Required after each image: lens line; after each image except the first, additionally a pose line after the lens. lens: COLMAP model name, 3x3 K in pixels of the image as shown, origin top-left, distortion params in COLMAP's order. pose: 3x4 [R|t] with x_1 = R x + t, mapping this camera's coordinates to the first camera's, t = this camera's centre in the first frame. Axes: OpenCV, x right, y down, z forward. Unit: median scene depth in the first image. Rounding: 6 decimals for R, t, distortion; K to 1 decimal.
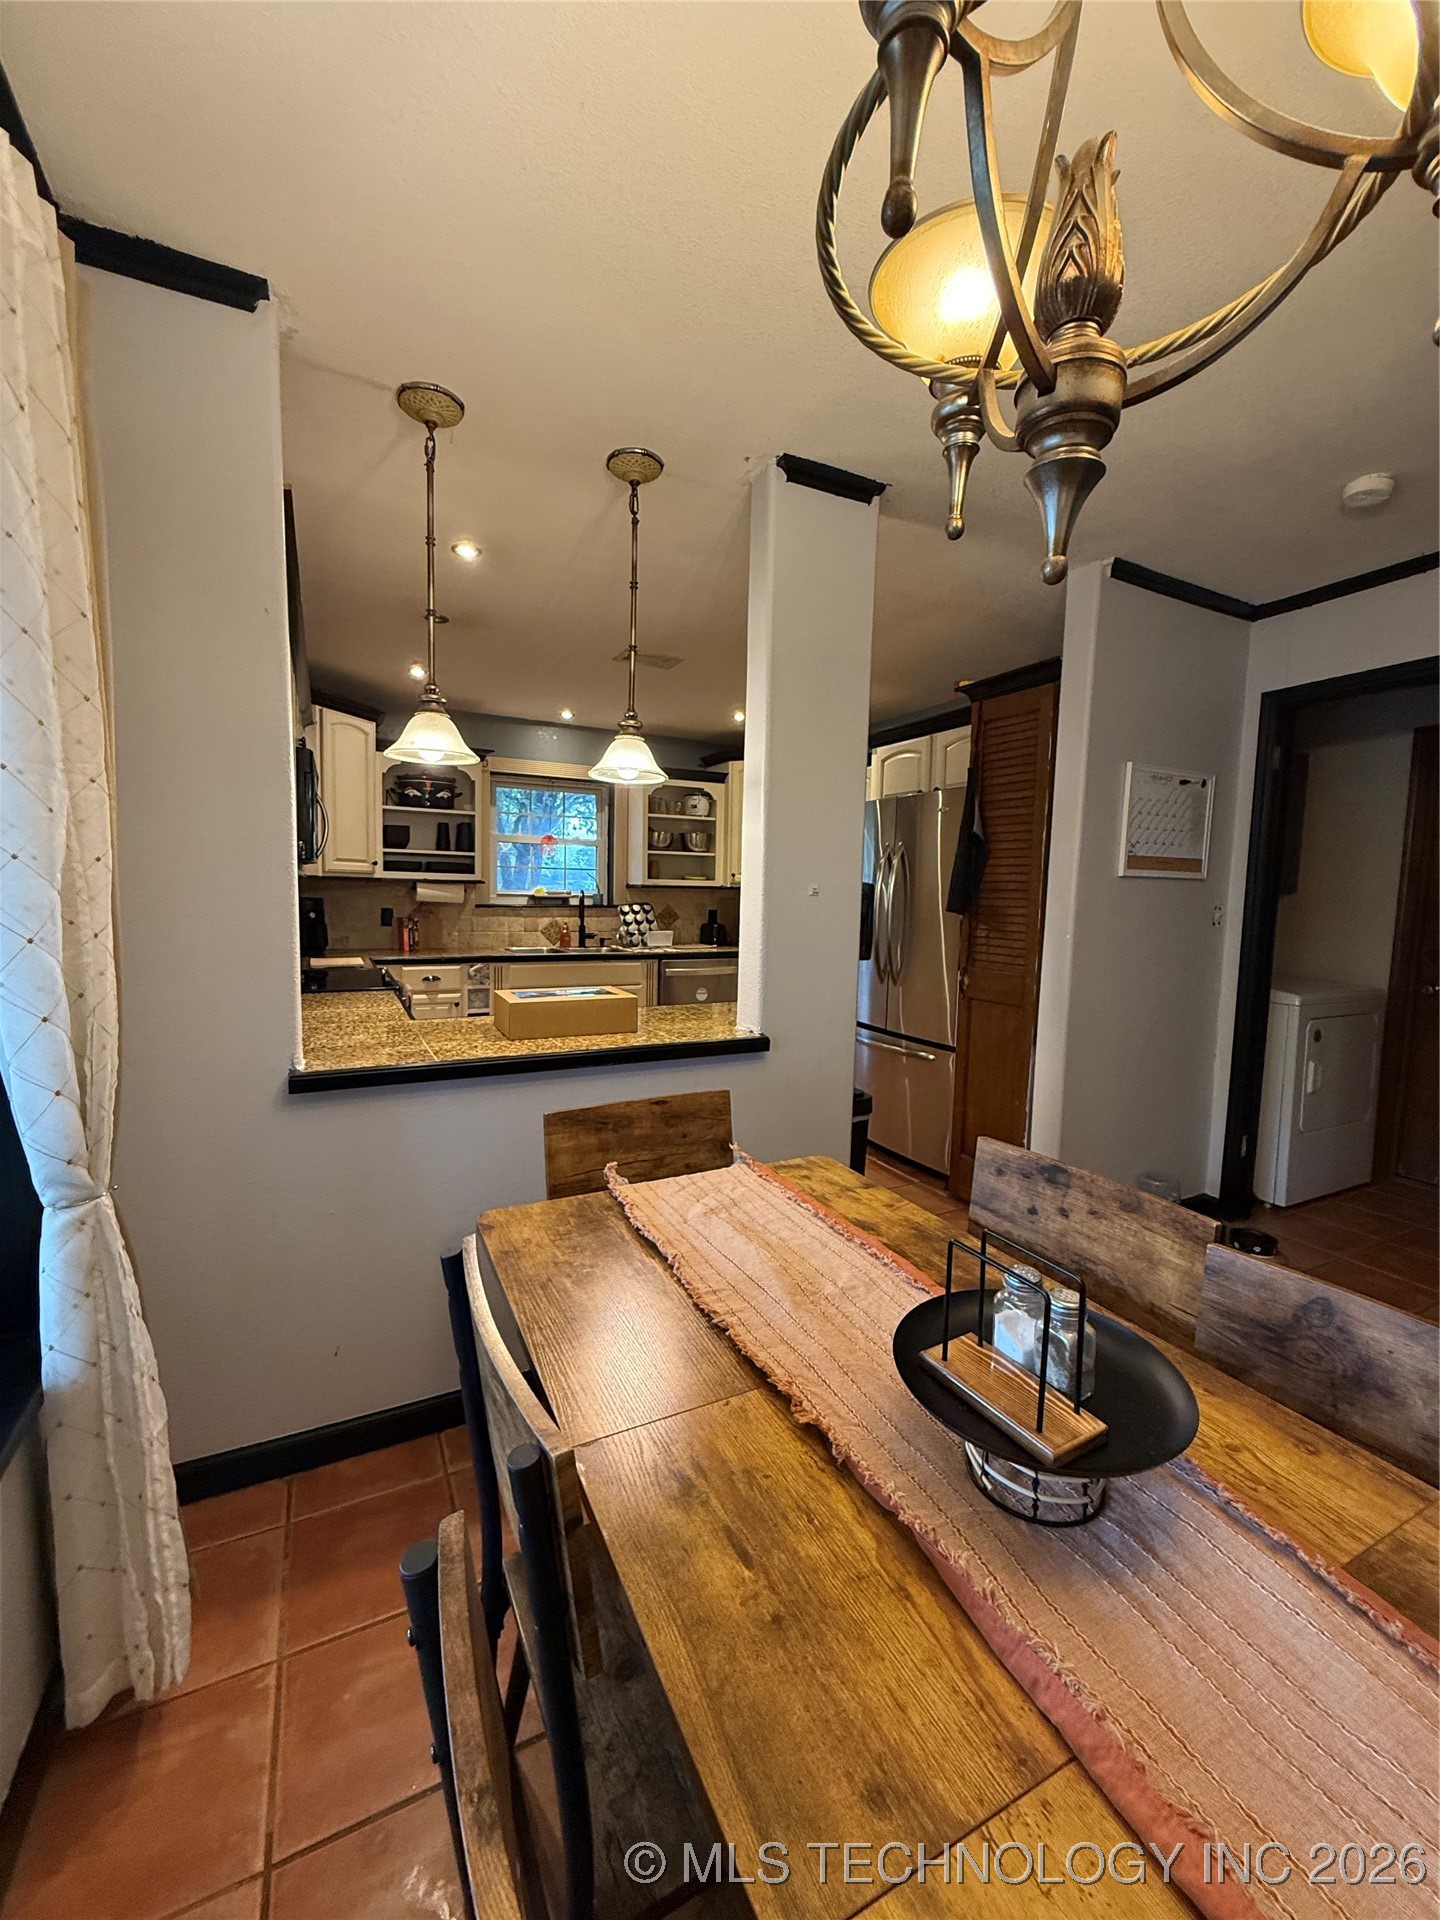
lens RADIAL K [[767.2, 0, 708.7], [0, 767.2, 962.3], [0, 0, 1]] dist [0.000194, 0.000679]
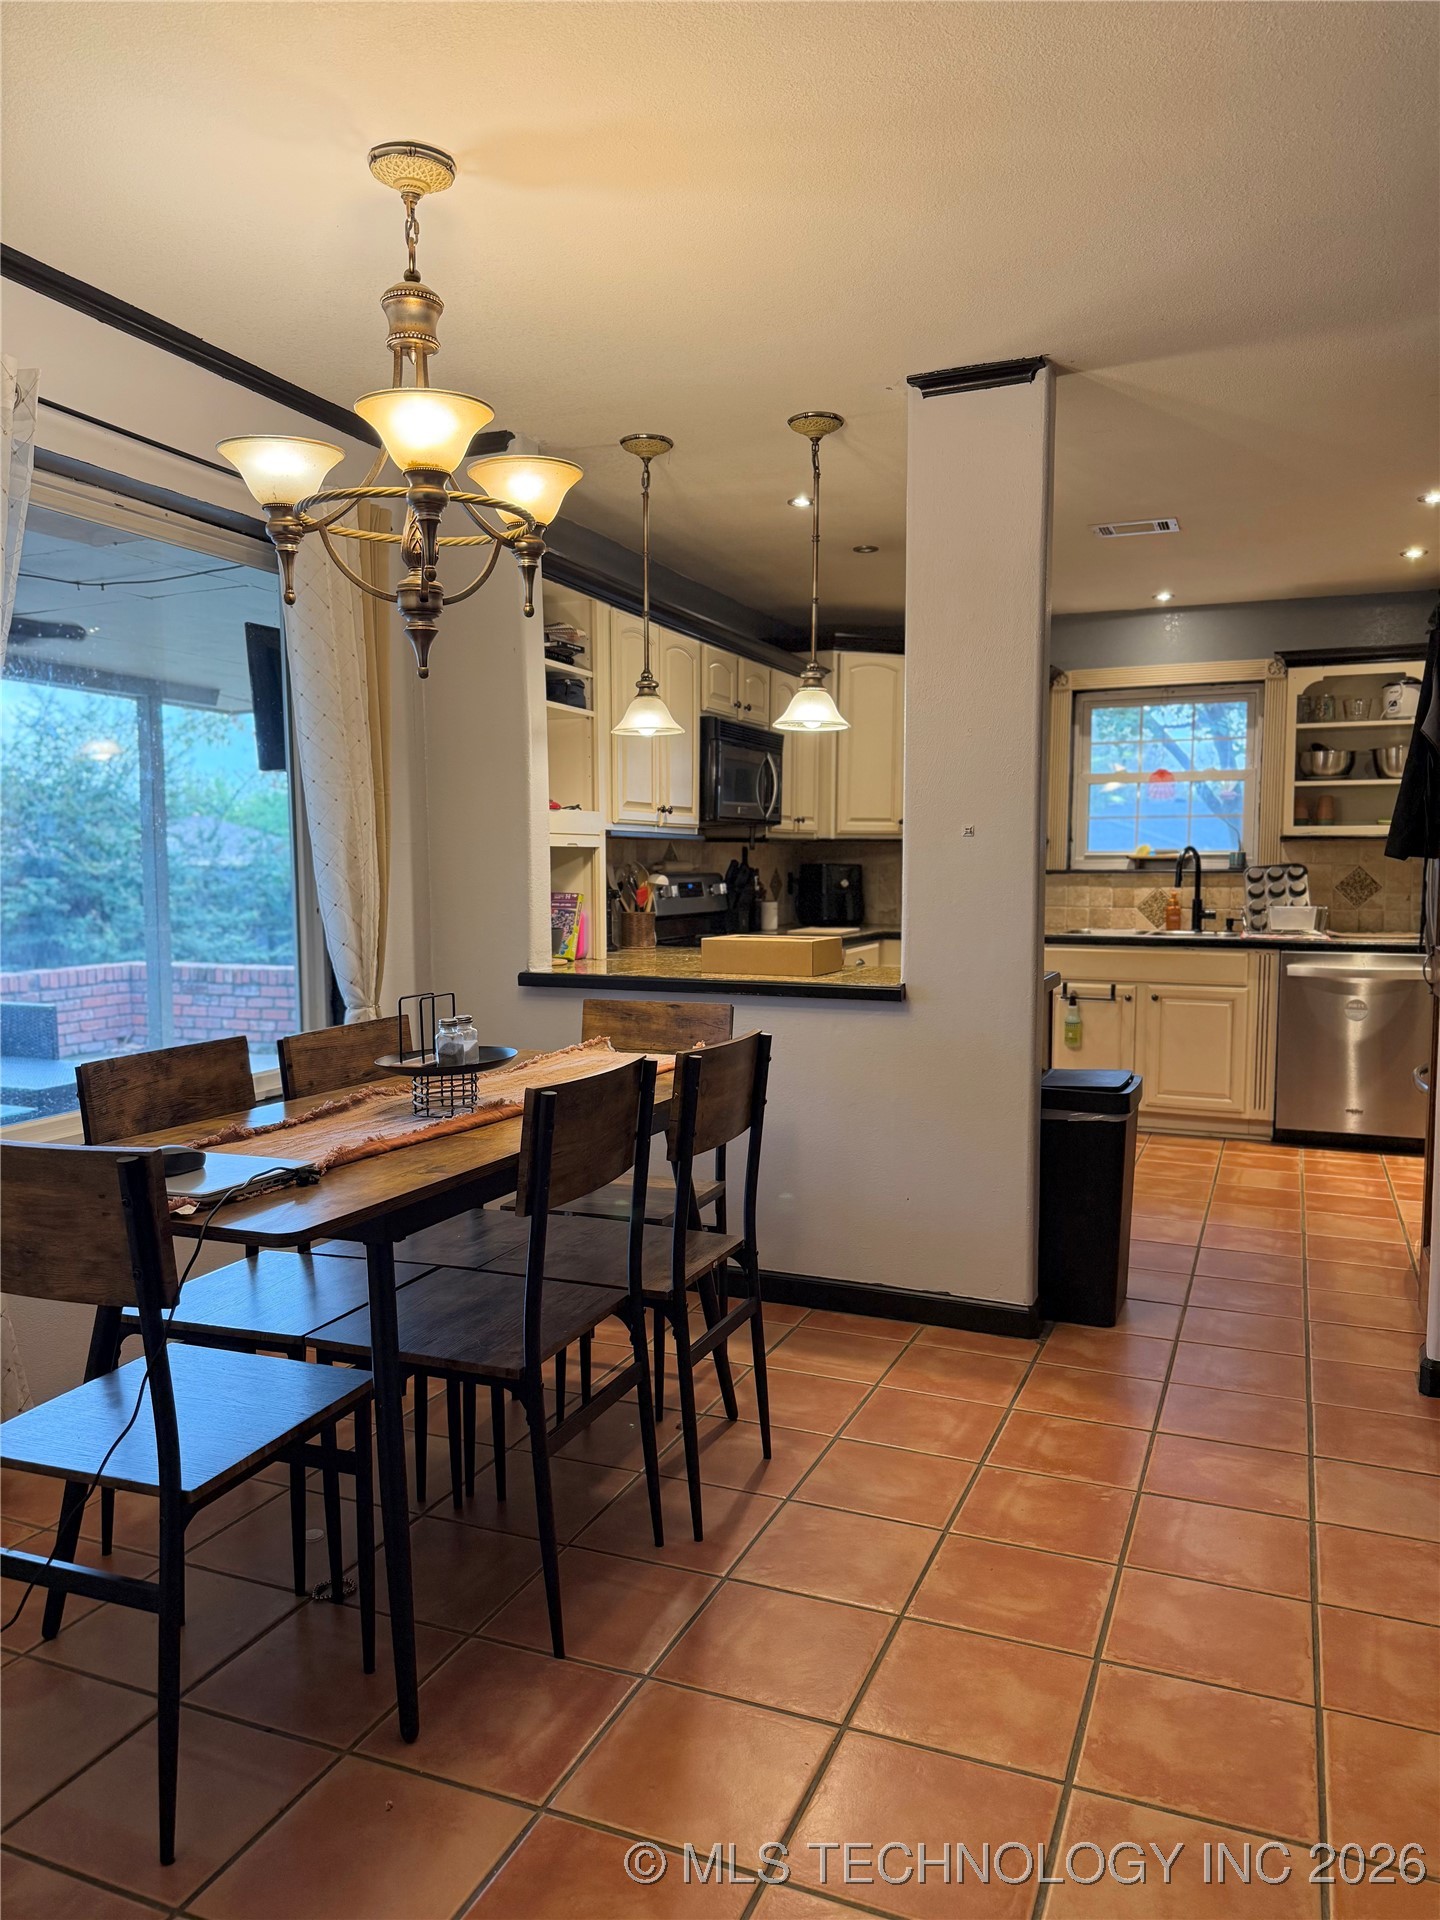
lens RADIAL K [[1353.0, 0, 710.0], [0, 1353.0, 962.9], [0, 0, 1]] dist [0.075632, -0.006293]
pose [[0.645524, 0.037846, -0.762802, 0.531092], [-0.058053, 0.998313, 0.000403, 0.036383], [0.761531, 0.044023, 0.646632, -0.115286]]
